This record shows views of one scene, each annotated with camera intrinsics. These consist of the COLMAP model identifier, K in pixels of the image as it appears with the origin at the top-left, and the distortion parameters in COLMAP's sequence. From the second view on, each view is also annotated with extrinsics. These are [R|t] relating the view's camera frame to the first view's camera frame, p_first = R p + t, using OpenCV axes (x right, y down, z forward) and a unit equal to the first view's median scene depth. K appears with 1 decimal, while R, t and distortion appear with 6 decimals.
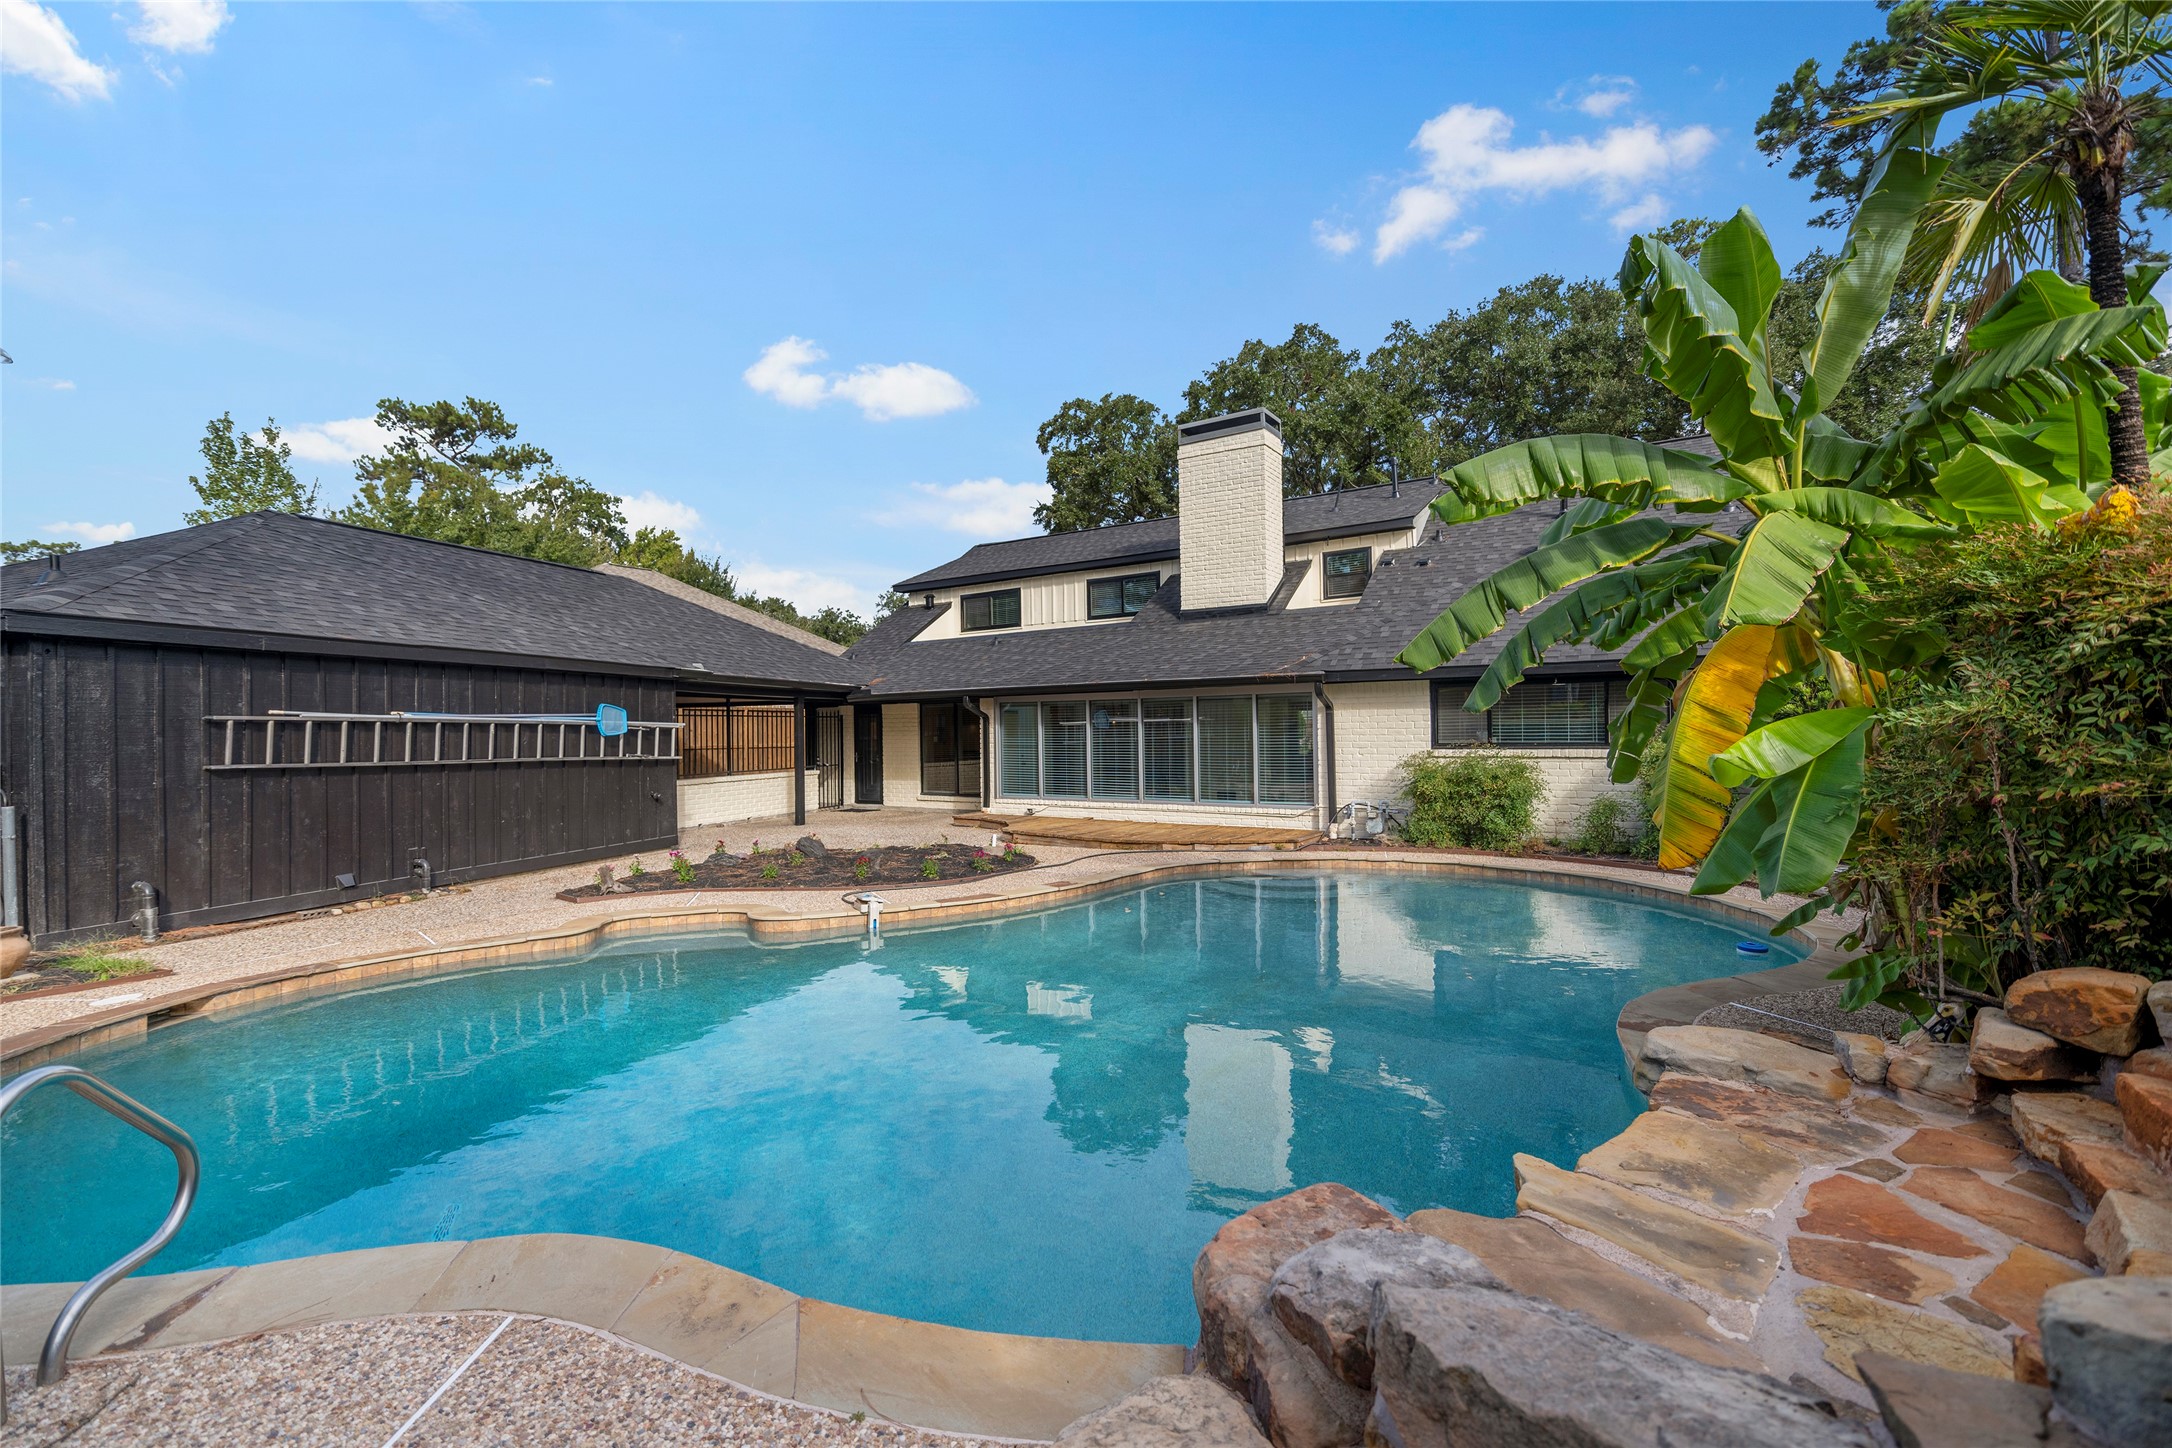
lens RADIAL K [[932.6, 0, 1078.2], [0, 932.6, 719.9], [0, 0, 1]] dist [-0.005227, -0.001097]
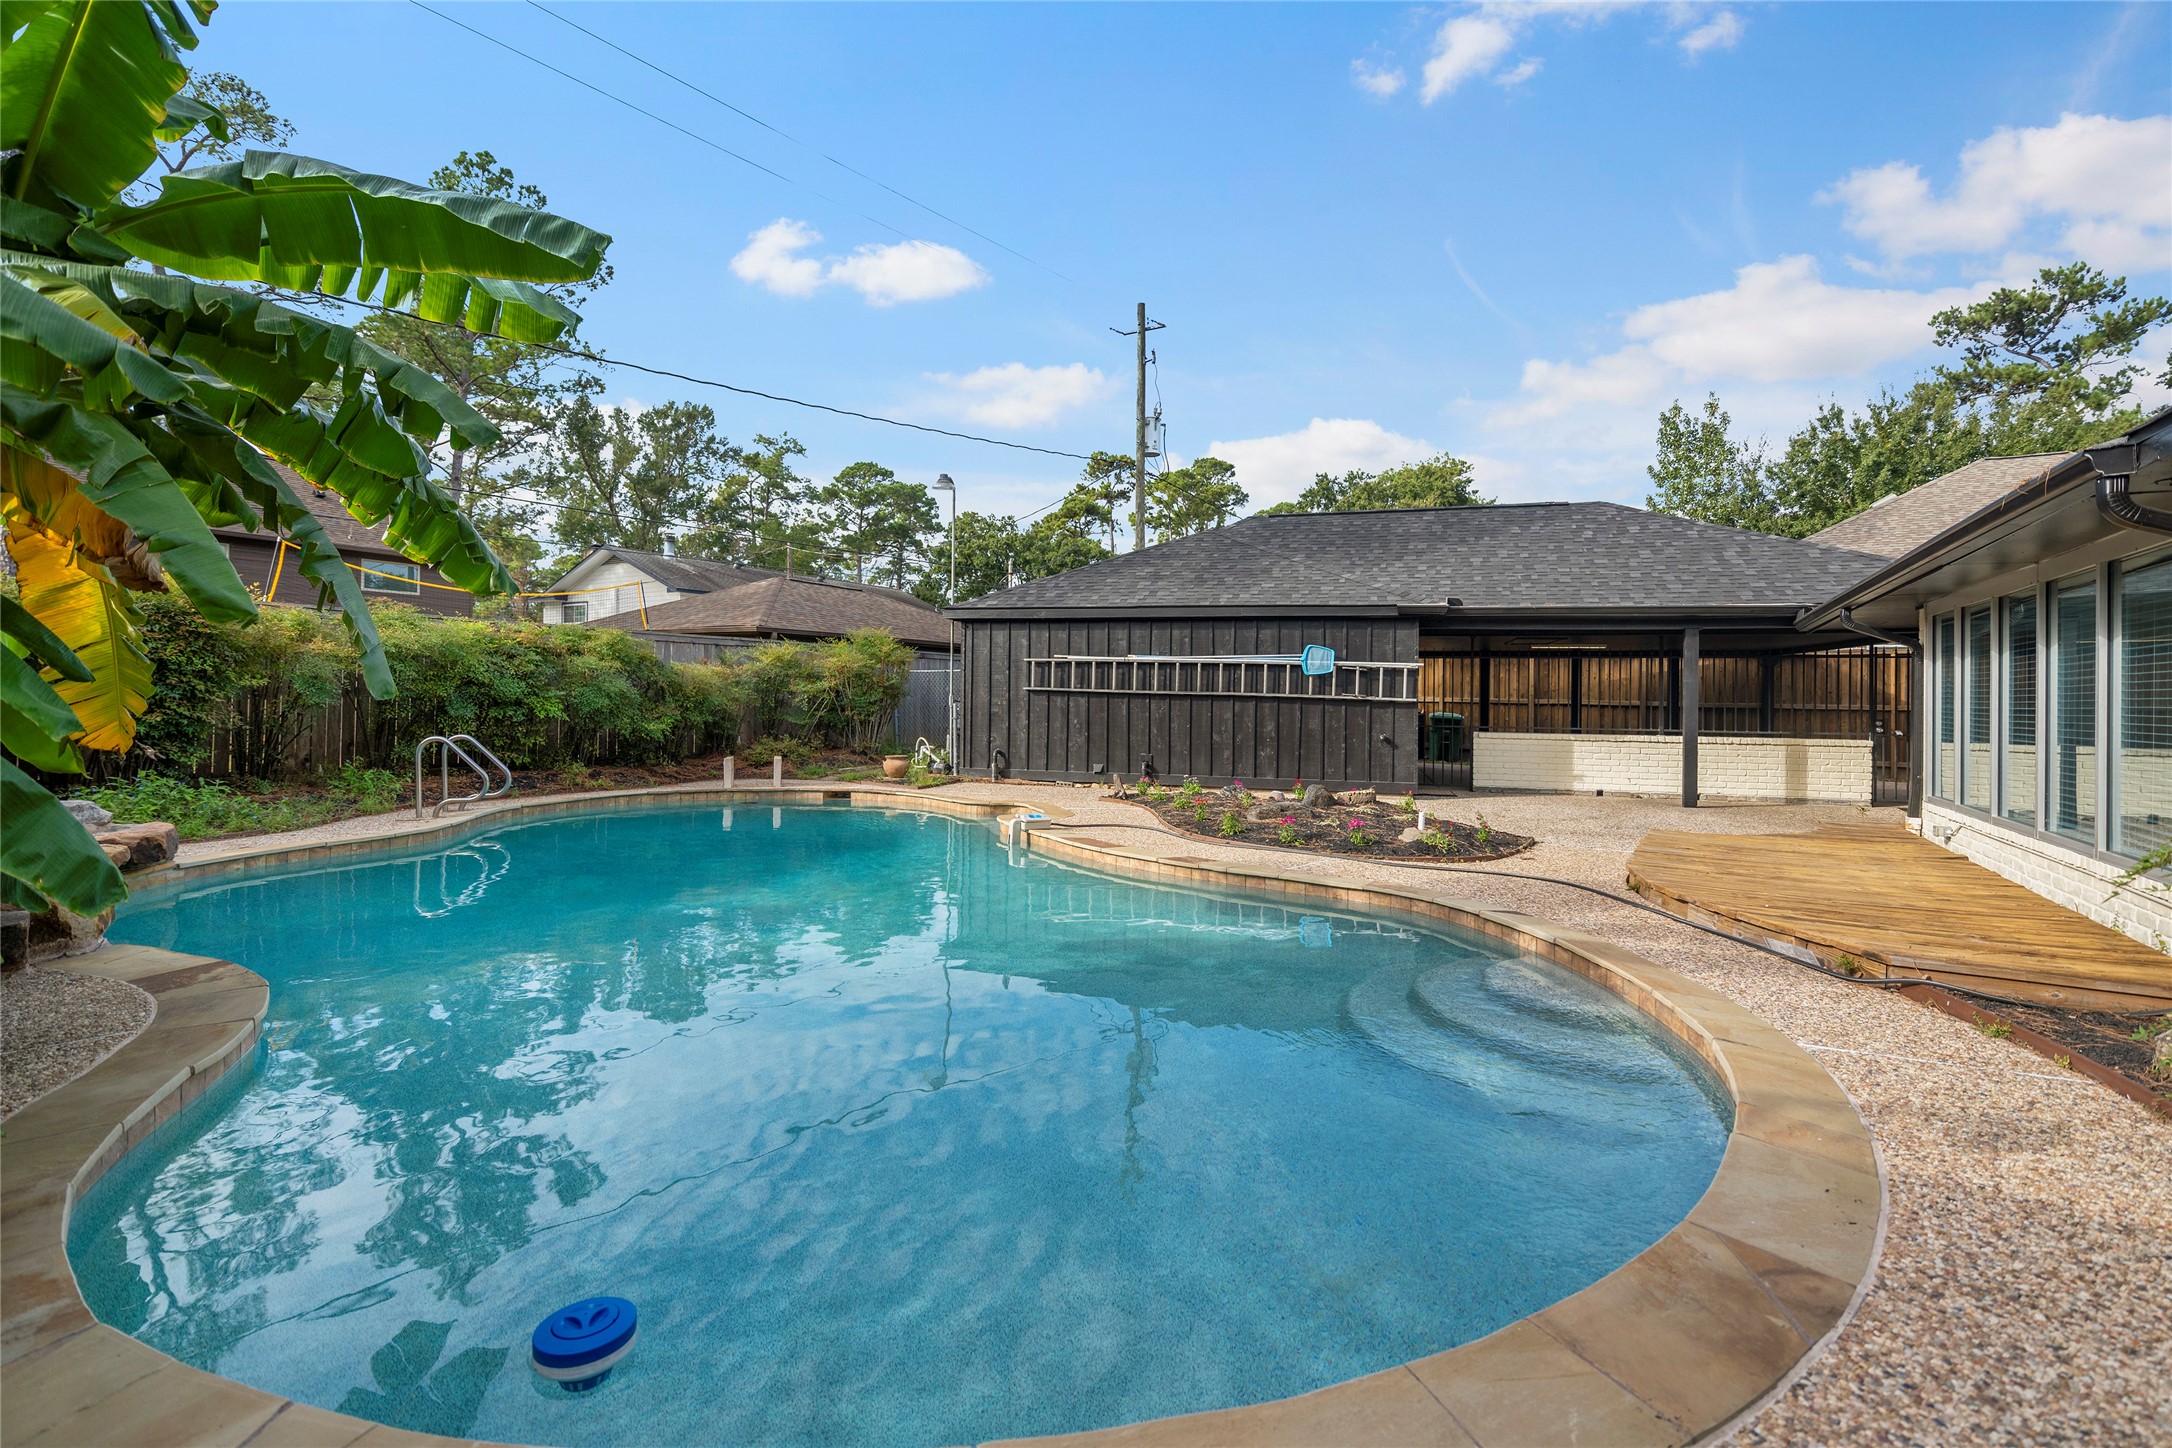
lens RADIAL K [[932.6, 0, 1078.6], [0, 932.6, 713.4], [0, 0, 1]] dist [-0.005227, -0.001097]
pose [[-0.000390, 0.033025, -0.999454, 0.208511], [-0.007301, 0.999428, 0.033027, 0.010753], [0.999973, 0.007310, -0.000149, 0.292850]]
